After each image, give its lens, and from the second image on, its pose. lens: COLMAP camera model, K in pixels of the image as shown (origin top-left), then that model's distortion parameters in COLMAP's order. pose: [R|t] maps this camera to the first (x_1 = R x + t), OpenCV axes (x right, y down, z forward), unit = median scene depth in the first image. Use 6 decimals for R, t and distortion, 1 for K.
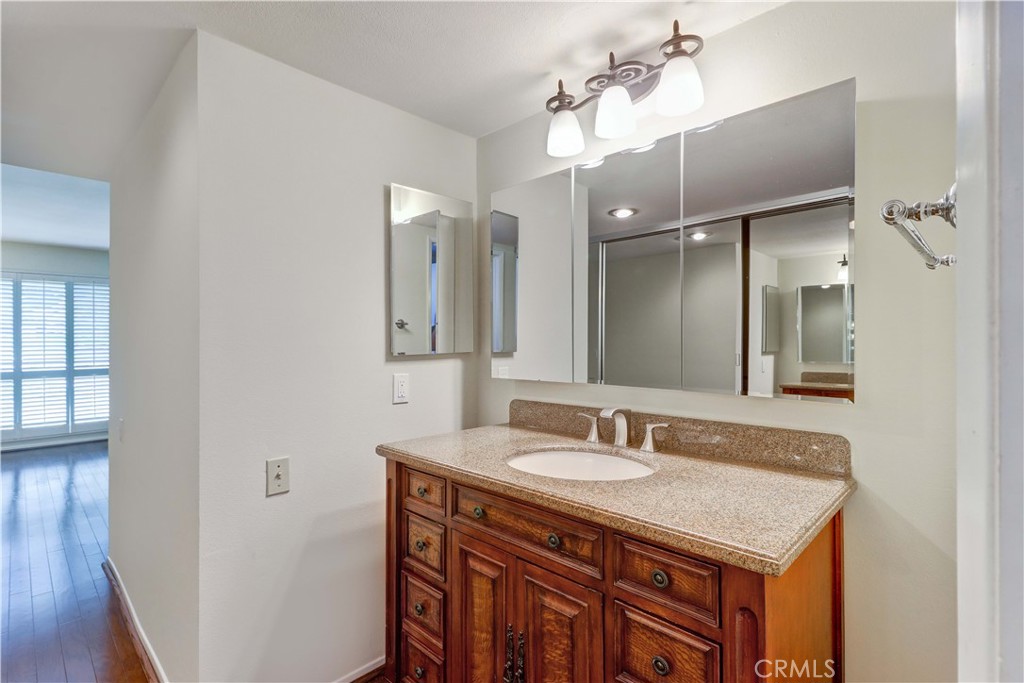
lens RADIAL K [[475.9, 0, 514.3], [0, 475.9, 338.8], [0, 0, 1]] dist [0.012495, -0.005453]
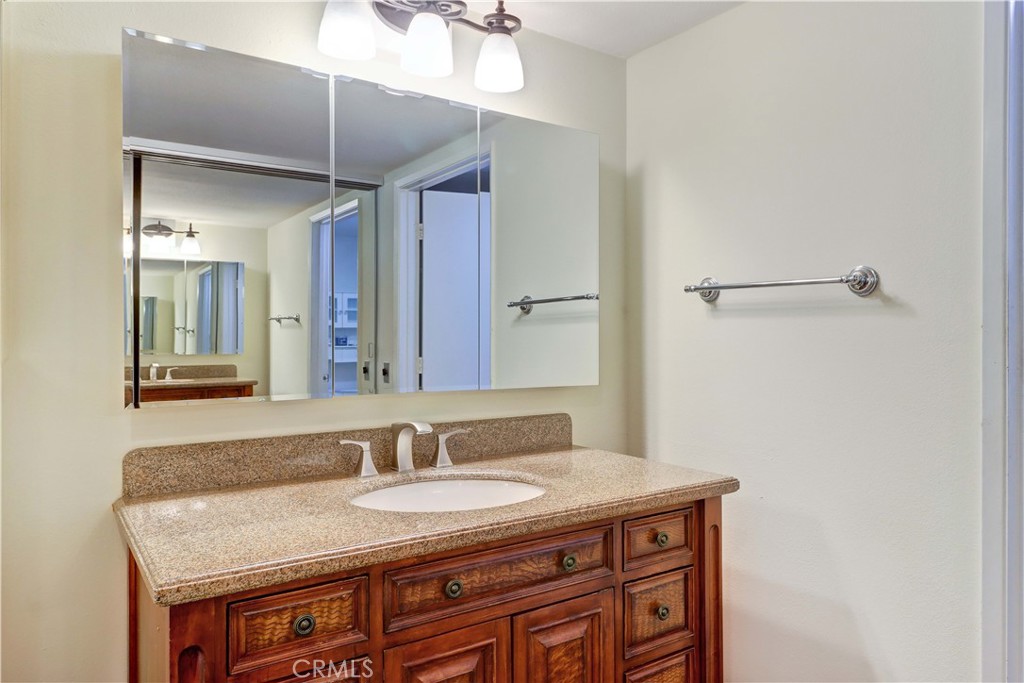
lens RADIAL K [[689.3, 0, 525.6], [0, 689.3, 338.0], [0, 0, 1]] dist [0.012172, -0.008339]
pose [[0.200943, 0.001161, 0.979602, -0.917628], [-0.008619, 0.999963, 0.000583, 0.007400], [-0.979565, -0.008560, 0.200945, 0.642227]]
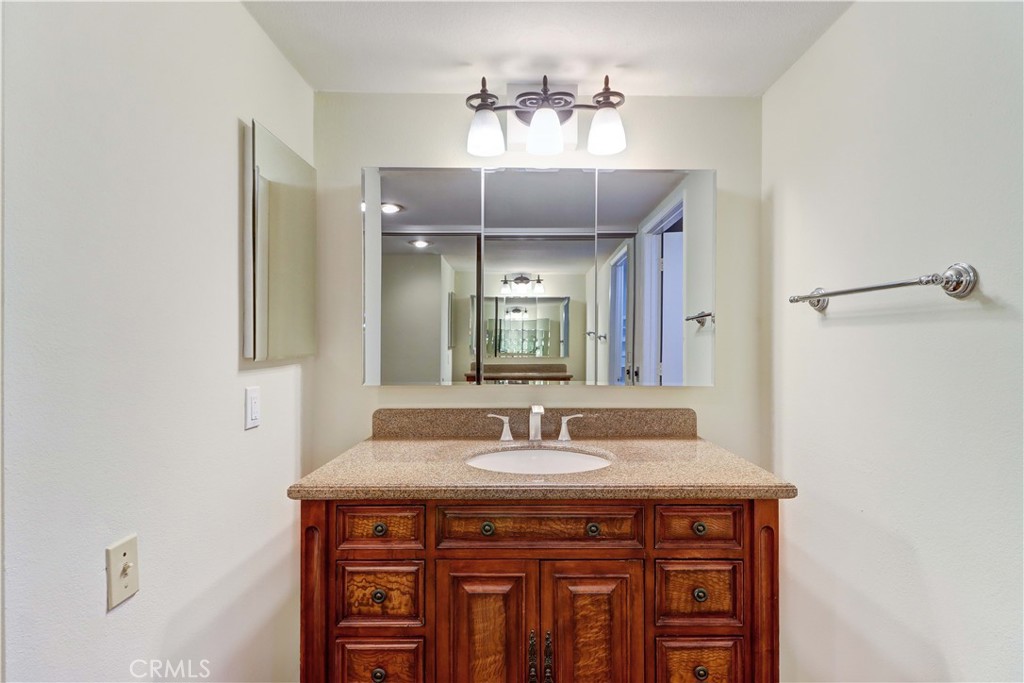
lens RADIAL K [[475.9, 0, 521.7], [0, 475.9, 345.2], [0, 0, 1]] dist [0.012495, -0.005453]
pose [[0.720119, 0.002601, 0.693846, -0.606447], [-0.008996, 0.999944, 0.005589, 0.002908], [-0.693792, -0.010266, 0.720102, 0.265528]]
